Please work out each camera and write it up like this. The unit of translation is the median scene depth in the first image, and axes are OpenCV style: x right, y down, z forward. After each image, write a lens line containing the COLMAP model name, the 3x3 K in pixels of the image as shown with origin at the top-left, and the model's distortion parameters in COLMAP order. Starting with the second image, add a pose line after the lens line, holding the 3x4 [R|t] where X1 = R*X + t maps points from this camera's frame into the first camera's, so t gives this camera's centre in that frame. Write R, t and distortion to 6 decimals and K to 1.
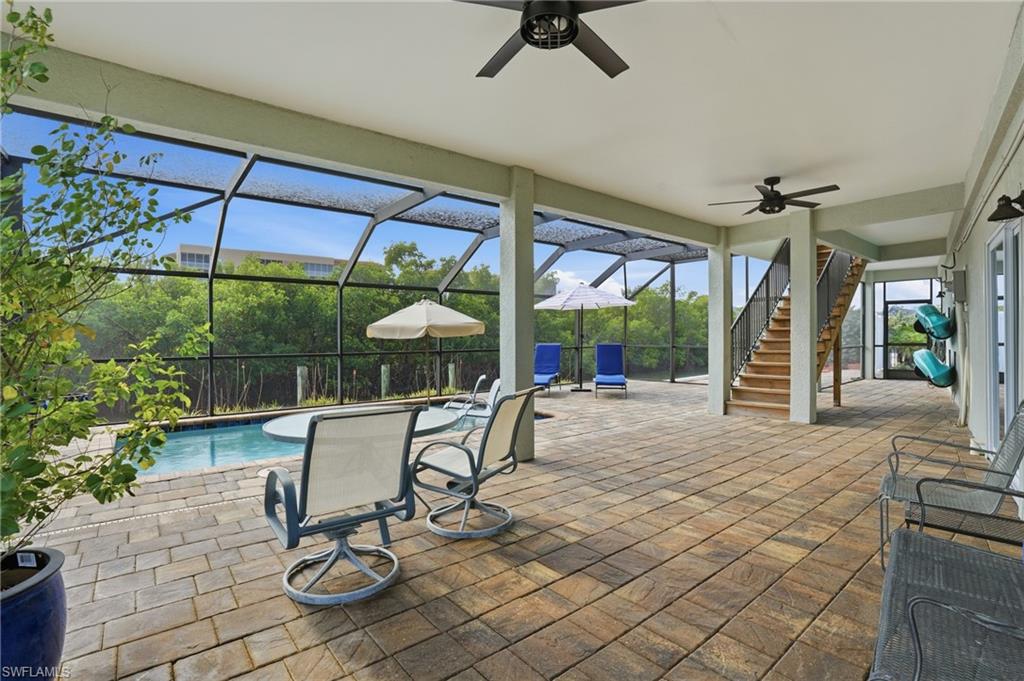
lens RADIAL K [[465.3, 0, 513.6], [0, 465.3, 344.4], [0, 0, 1]] dist [-0.004062, 0.000399]
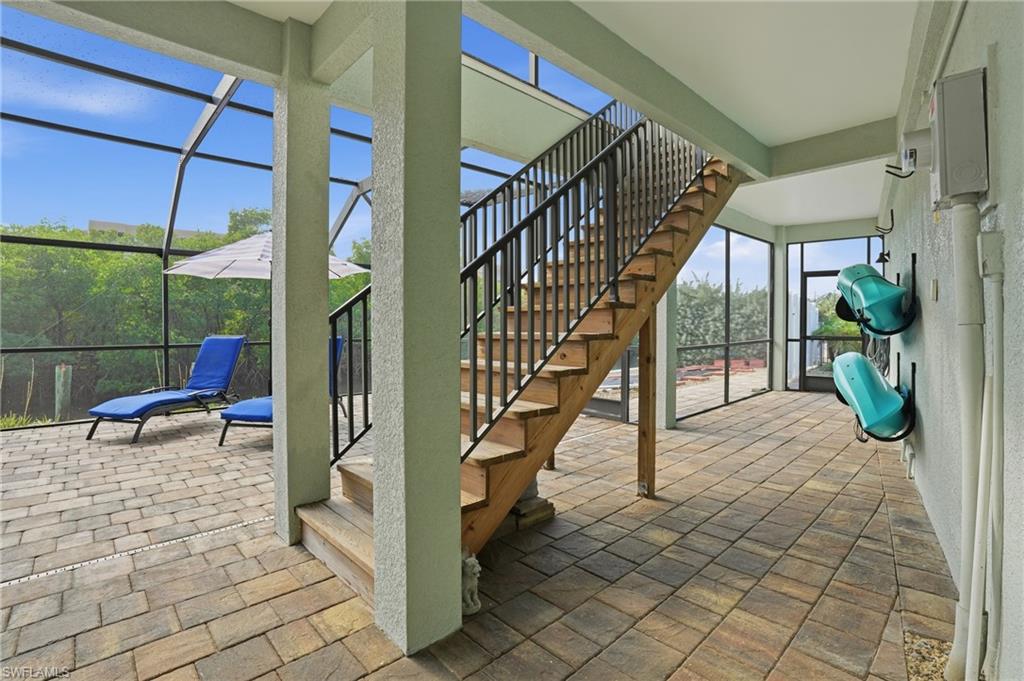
lens RADIAL K [[465.3, 0, 509.8], [0, 465.3, 331.0], [0, 0, 1]] dist [-0.004062, 0.000399]
pose [[0.997467, 0.005226, 0.070934, 0.387835], [-0.005336, 0.999985, 0.001362, -0.009907], [-0.070926, -0.001737, 0.997480, 0.425072]]
